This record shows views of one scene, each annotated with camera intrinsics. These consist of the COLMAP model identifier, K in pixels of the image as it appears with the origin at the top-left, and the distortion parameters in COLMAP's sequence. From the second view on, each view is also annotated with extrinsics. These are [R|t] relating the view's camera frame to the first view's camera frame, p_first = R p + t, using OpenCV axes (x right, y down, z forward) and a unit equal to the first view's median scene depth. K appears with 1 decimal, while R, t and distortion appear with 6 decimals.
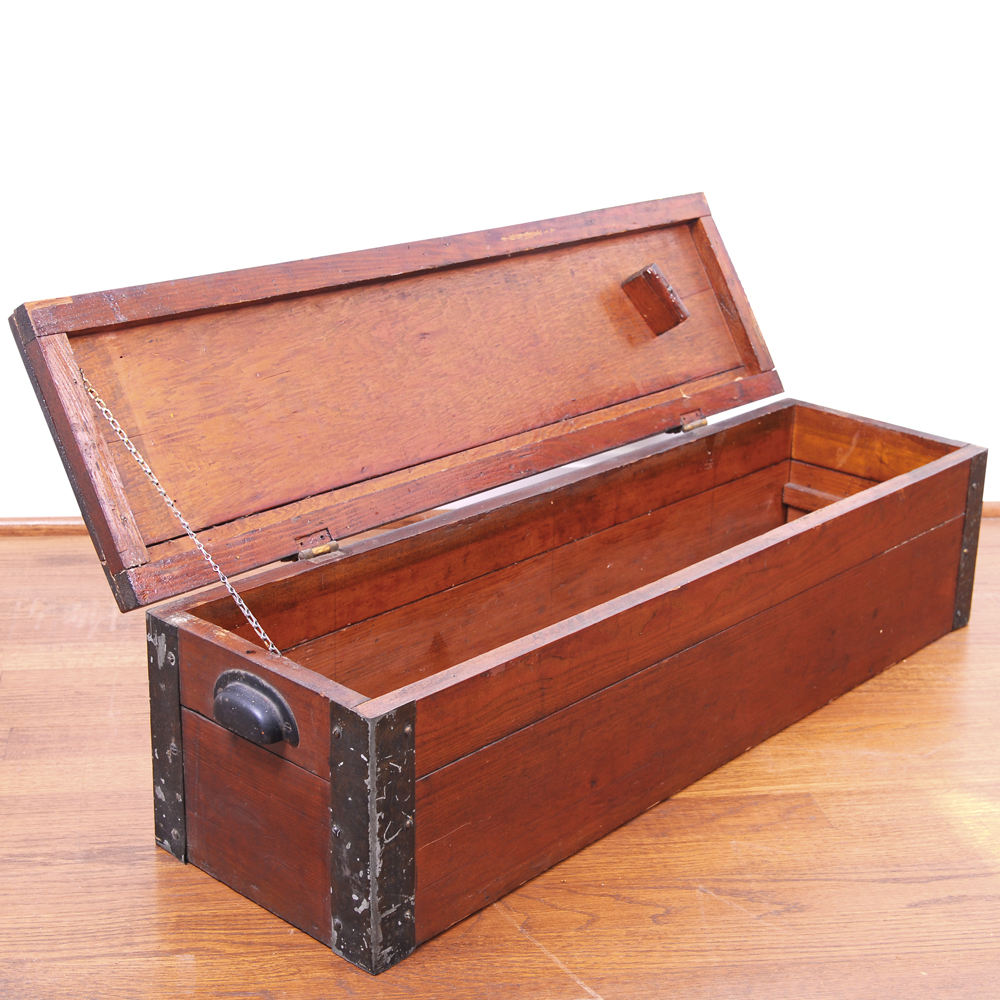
lens RADIAL K [[1916.3, 0, 422.2], [0, 1916.3, 311.7], [0, 0, 1]] dist [0.001207, 0.019974]
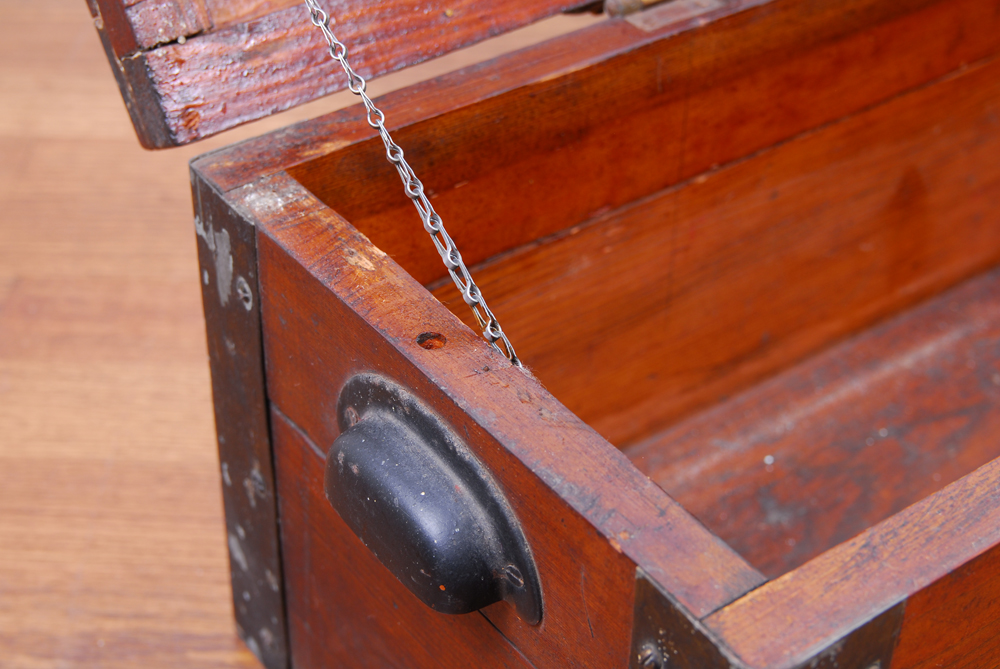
lens RADIAL K [[1844.2, 0, 500.0], [0, 1844.2, 334.5], [0, 0, 1]] dist [-0.044981, 0.001851]
pose [[0.986840, 0.107755, -0.120567, -0.035210], [-0.054244, 0.923009, 0.380935, 0.045424], [0.152332, -0.369382, 0.916707, 0.673616]]
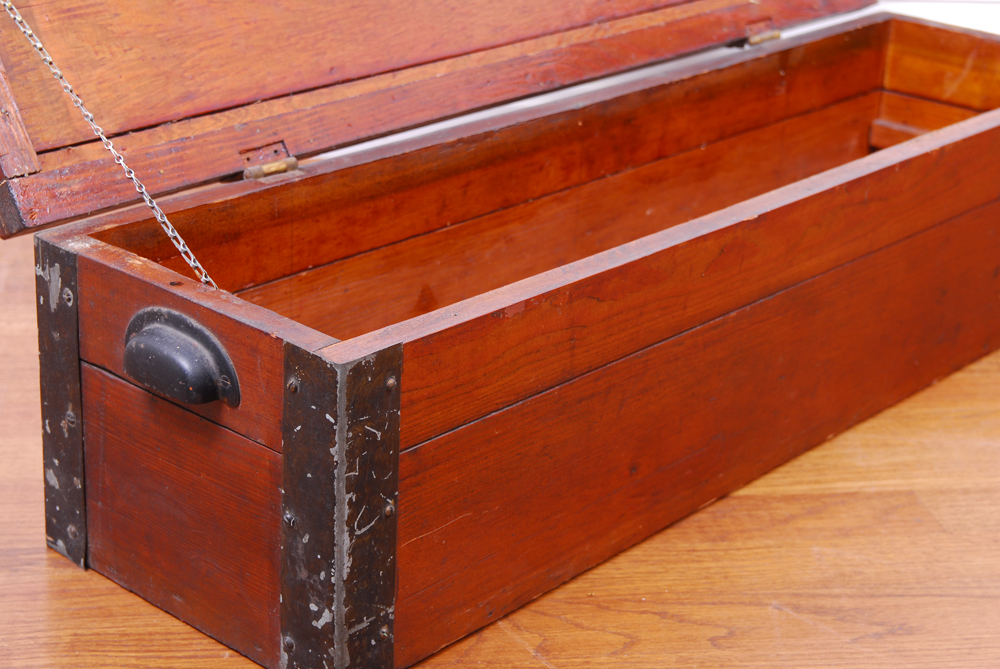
lens RADIAL K [[2002.8, 0, 500.0], [0, 2002.8, 334.5], [0, 0, 1]] dist [0.048773, -0.126288]
pose [[0.997803, 0.023406, 0.061979, -0.012723], [-0.030603, 0.992561, 0.117841, 0.100428], [-0.058760, -0.119479, 0.991096, 0.226007]]
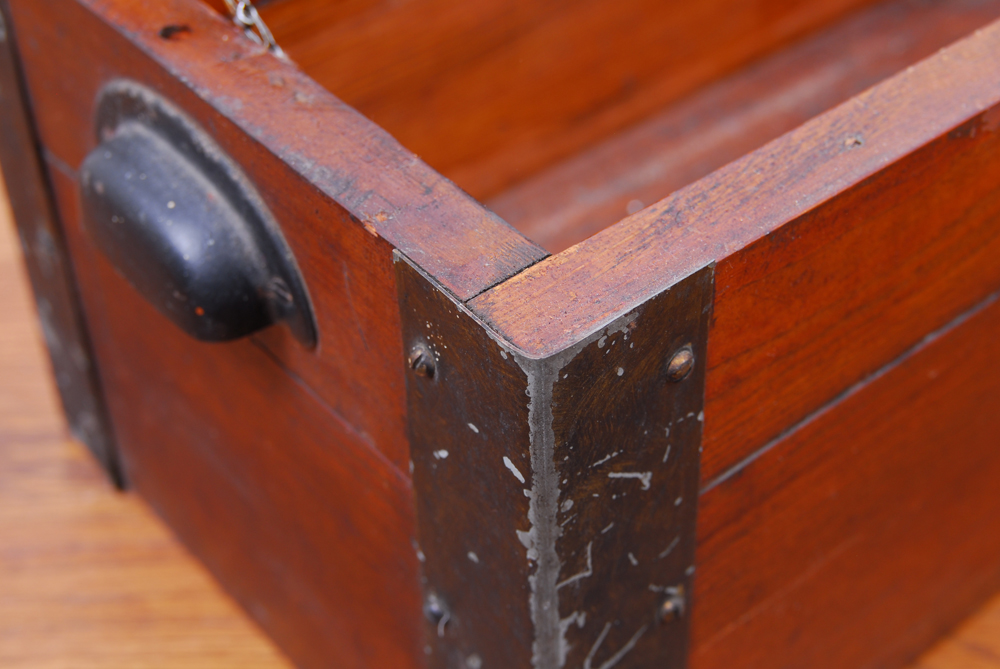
lens RADIAL K [[1745.8, 0, 500.0], [0, 1745.8, 334.5], [0, 0, 1]] dist [-0.081107, -0.107123]
pose [[0.993089, 0.051297, -0.105565, -0.006361], [0.000682, 0.896897, 0.442239, 0.096336], [0.117366, -0.439255, 0.890663, 0.720519]]
